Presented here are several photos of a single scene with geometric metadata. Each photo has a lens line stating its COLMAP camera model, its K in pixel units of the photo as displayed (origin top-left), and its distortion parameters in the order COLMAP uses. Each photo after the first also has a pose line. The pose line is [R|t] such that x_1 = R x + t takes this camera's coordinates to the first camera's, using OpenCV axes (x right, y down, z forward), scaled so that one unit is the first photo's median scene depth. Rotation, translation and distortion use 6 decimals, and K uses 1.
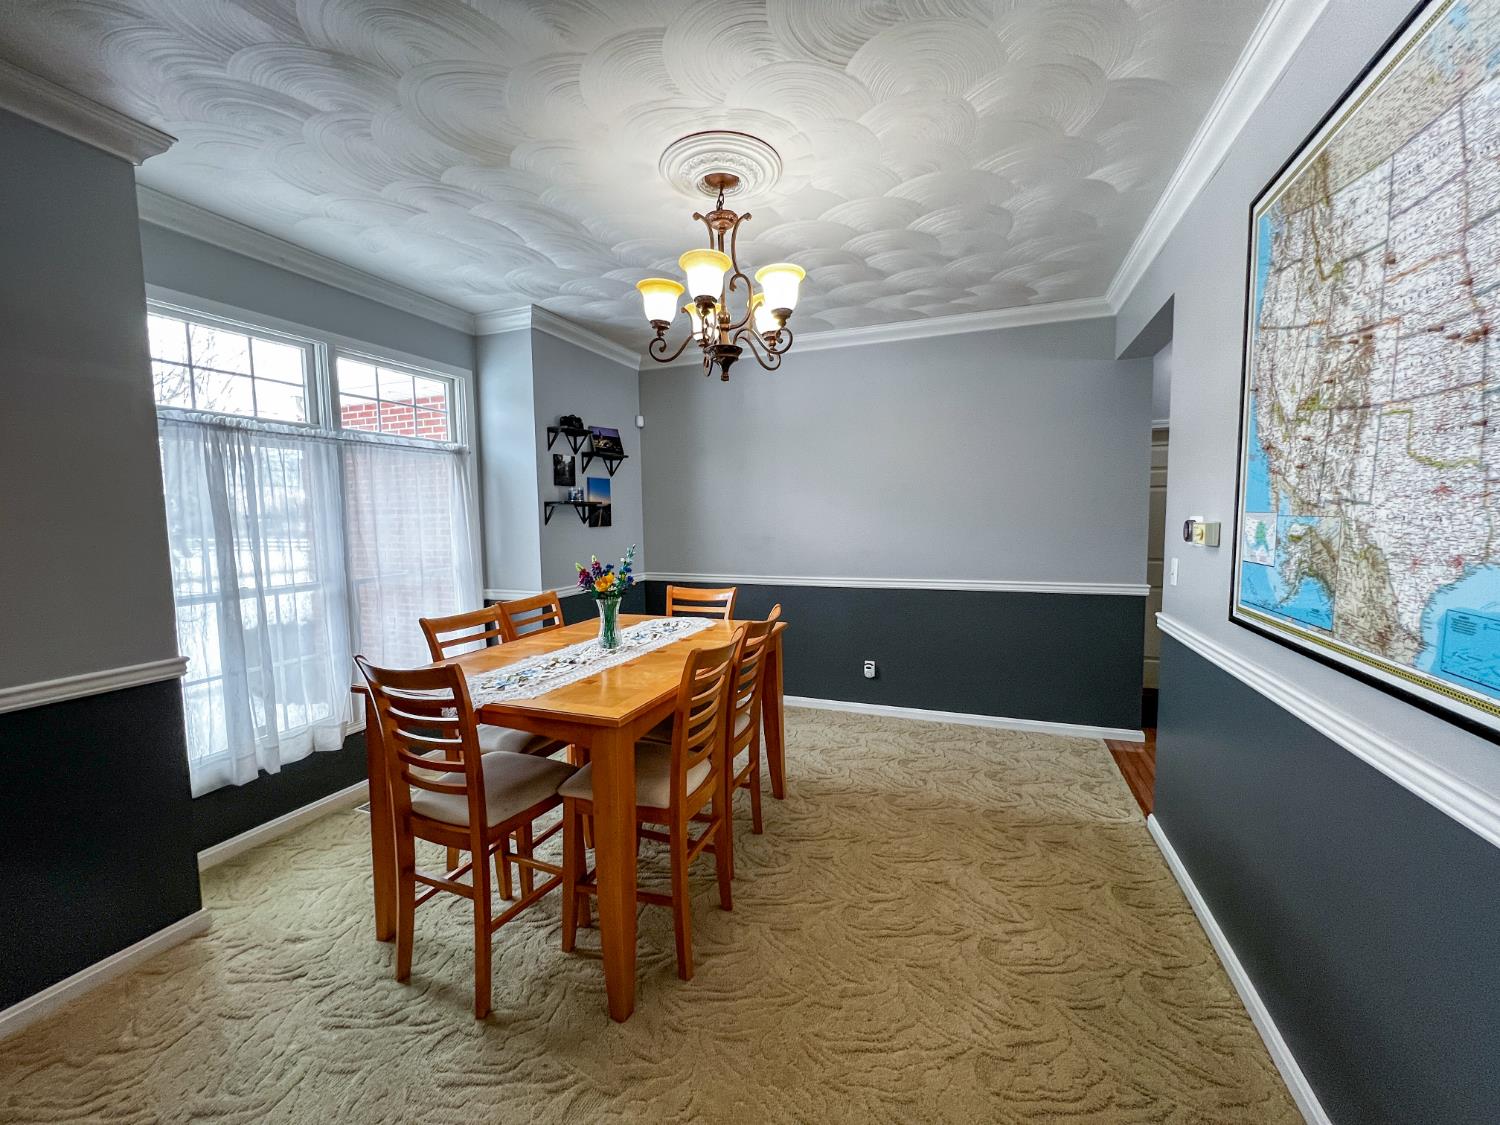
lens RADIAL K [[597.8, 0, 748.8], [0, 597.8, 558.8], [0, 0, 1]] dist [-0.000625, -0.000219]
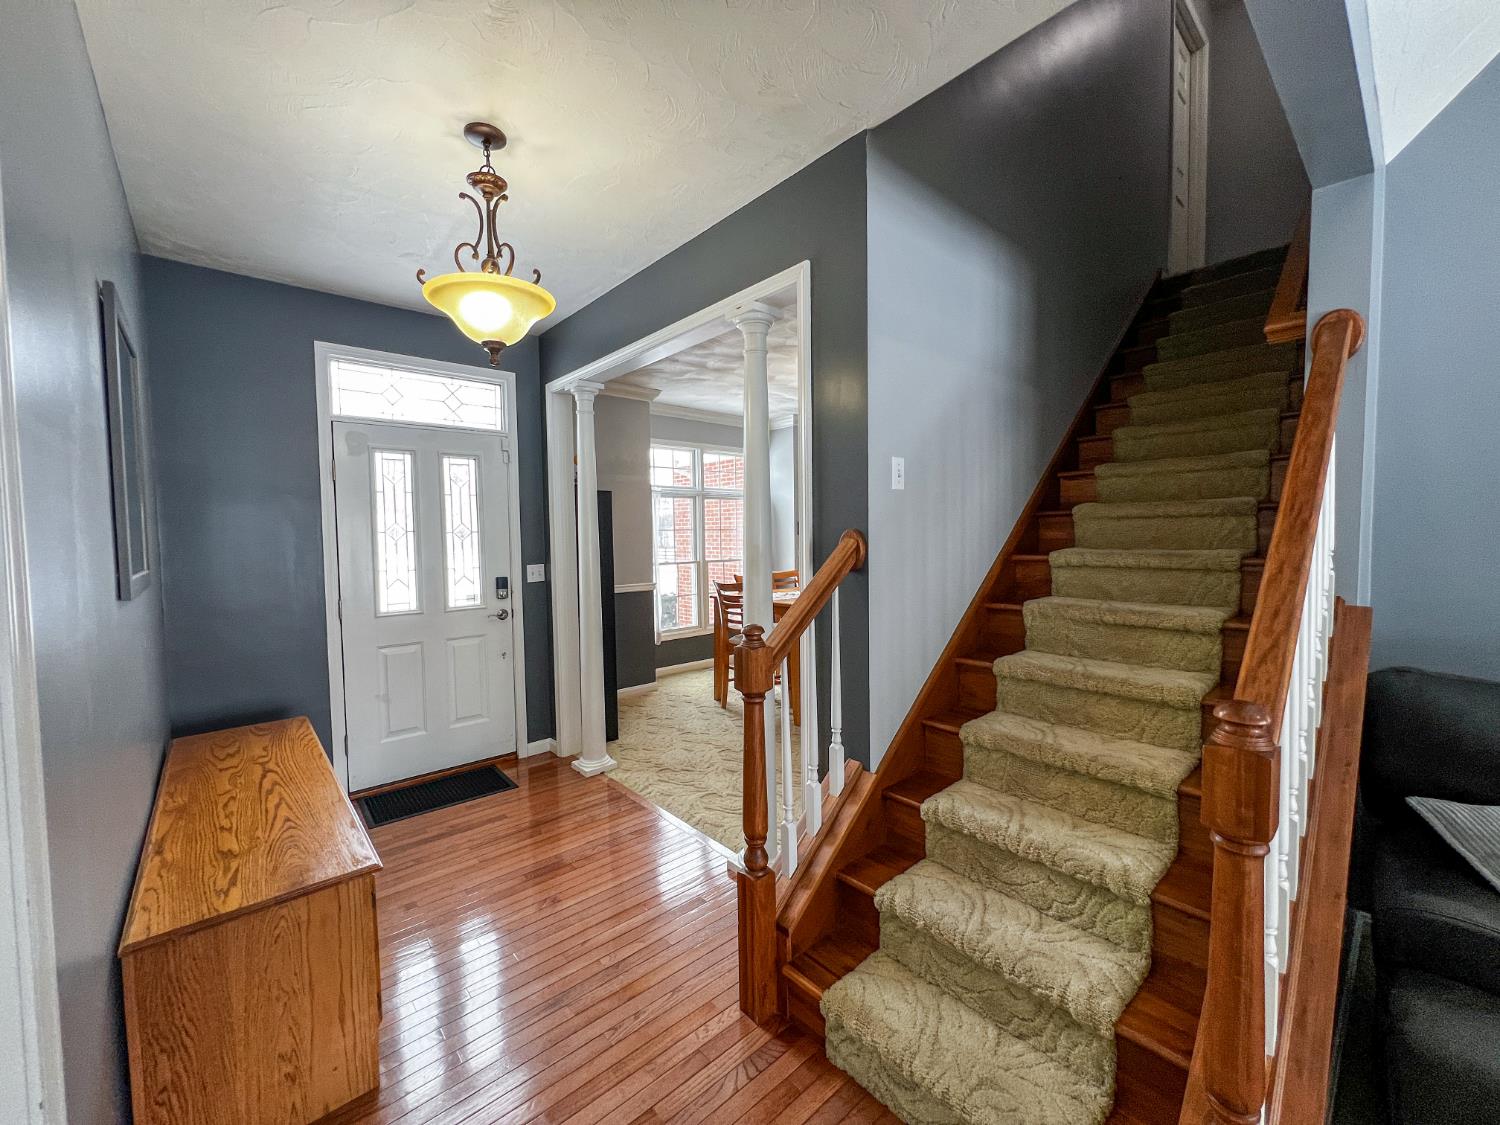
lens RADIAL K [[597.8, 0, 748.8], [0, 597.8, 558.8], [0, 0, 1]] dist [-0.000625, -0.000219]
pose [[0.869529, -0.006820, -0.493834, 0.631549], [-0.028517, 0.997543, -0.063987, 0.211149], [0.493057, 0.069721, 0.867199, -0.978157]]
